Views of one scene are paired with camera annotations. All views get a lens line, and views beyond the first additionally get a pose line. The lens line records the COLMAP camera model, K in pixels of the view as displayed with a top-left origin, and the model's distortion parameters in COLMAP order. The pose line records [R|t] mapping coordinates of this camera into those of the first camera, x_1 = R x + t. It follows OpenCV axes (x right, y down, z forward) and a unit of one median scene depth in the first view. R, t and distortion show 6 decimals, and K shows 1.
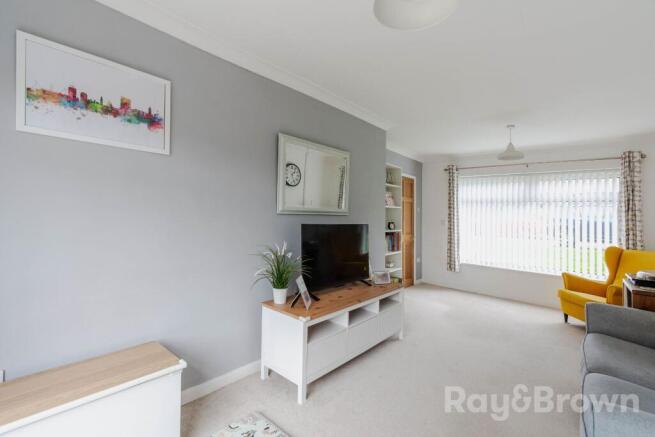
lens RADIAL K [[293.0, 0, 329.3], [0, 293.0, 217.1], [0, 0, 1]] dist [0.000765, -0.001947]
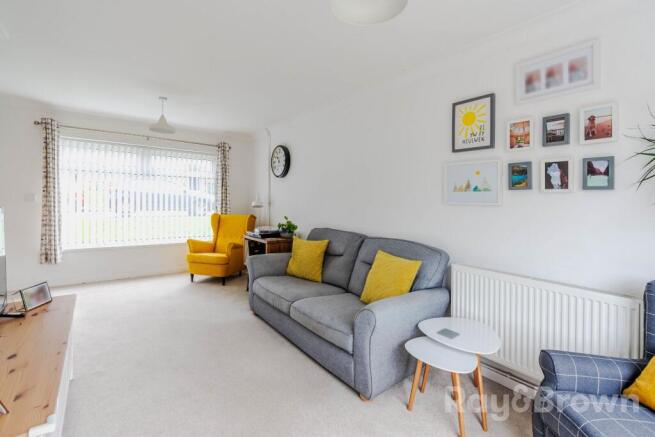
lens RADIAL K [[293.0, 0, 324.2], [0, 293.0, 197.3], [0, 0, 1]] dist [0.000765, -0.001947]
pose [[0.202450, -0.027566, 0.978904, -0.179272], [-0.009439, 0.999502, 0.030099, -0.012392], [-0.979247, -0.015333, 0.202090, 0.209662]]
